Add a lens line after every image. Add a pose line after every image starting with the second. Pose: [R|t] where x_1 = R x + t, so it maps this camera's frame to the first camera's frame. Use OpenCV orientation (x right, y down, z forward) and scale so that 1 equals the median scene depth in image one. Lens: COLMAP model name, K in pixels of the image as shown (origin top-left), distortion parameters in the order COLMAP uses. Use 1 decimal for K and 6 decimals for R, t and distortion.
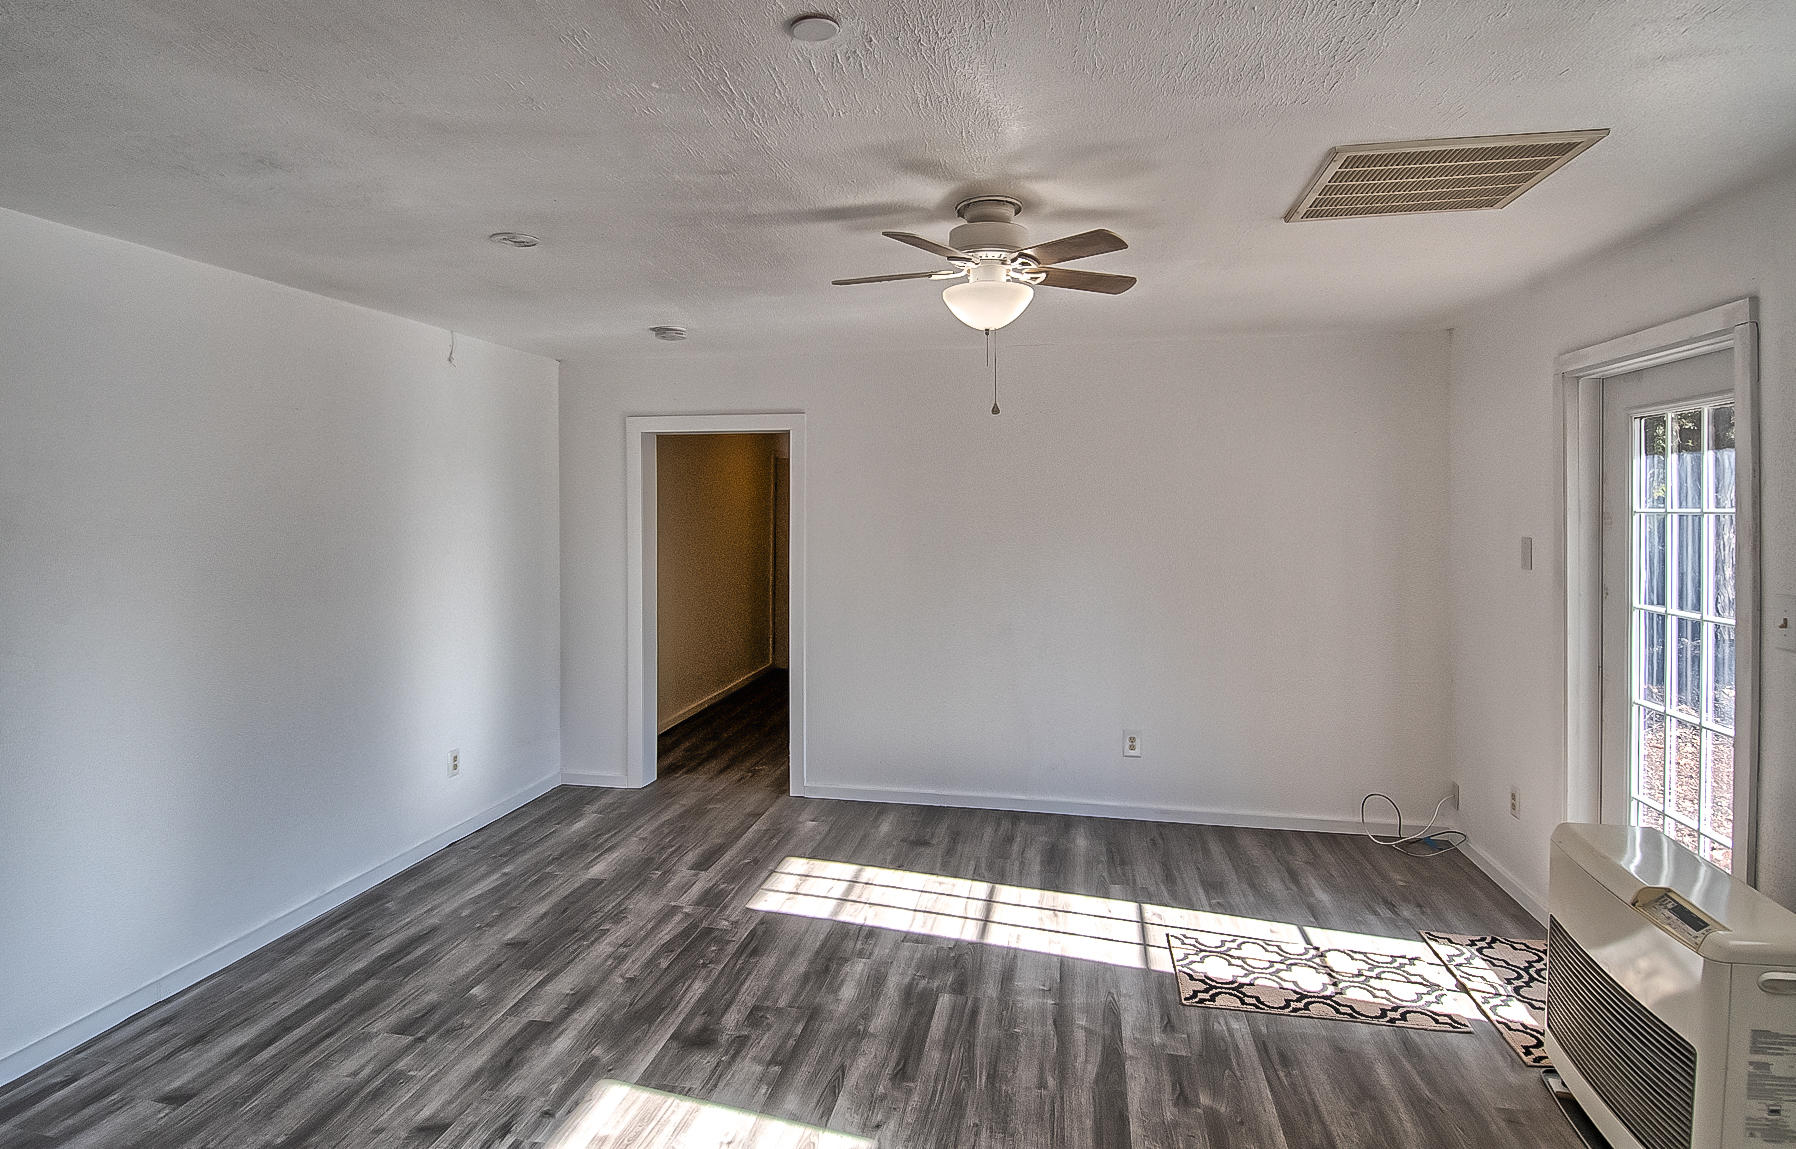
lens RADIAL K [[947.5, 0, 881.5], [0, 947.5, 520.3], [0, 0, 1]] dist [0.039630, -0.039829]
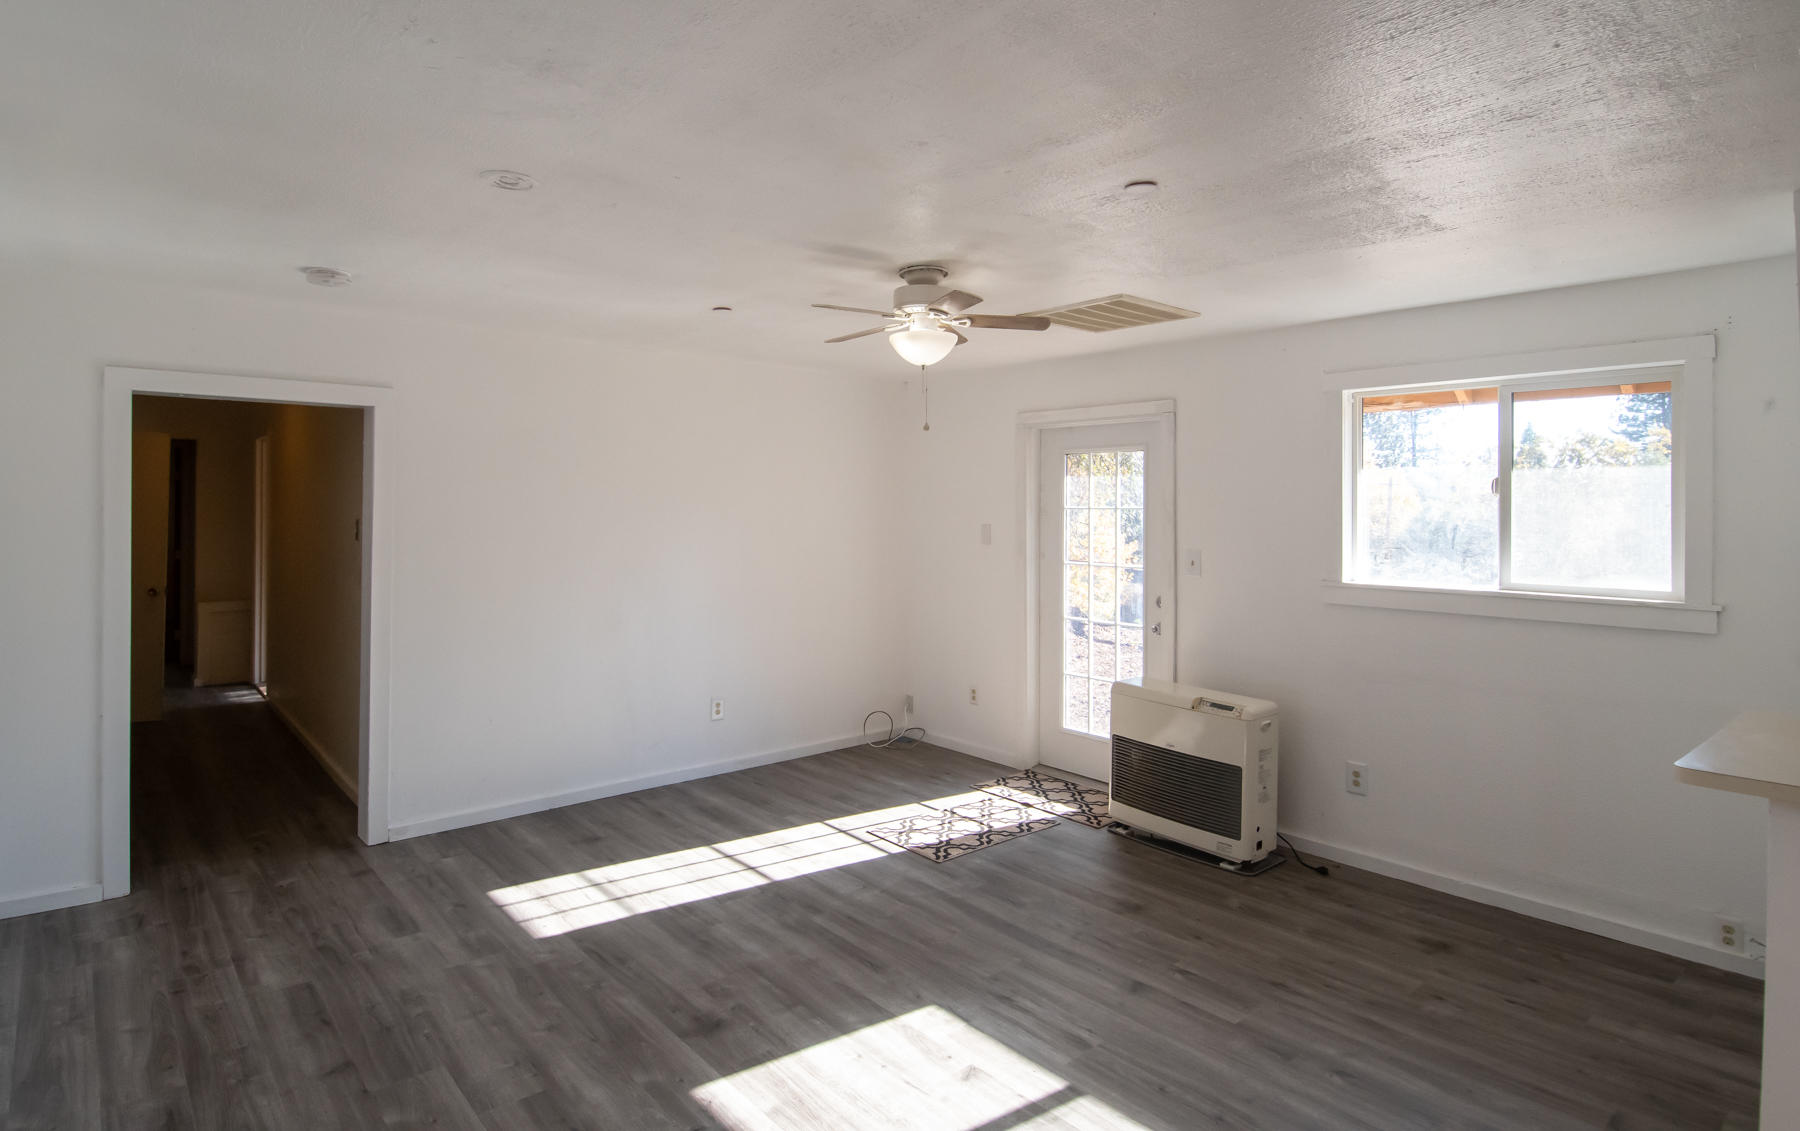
lens RADIAL K [[948.4, 0, 882.6], [0, 948.4, 508.6], [0, 0, 1]] dist [0.042119, -0.044040]
pose [[0.612955, 0.004786, 0.790103, -0.773525], [0.002799, 0.999962, -0.008229, 0.004687], [-0.790112, 0.007255, 0.612919, 0.202031]]
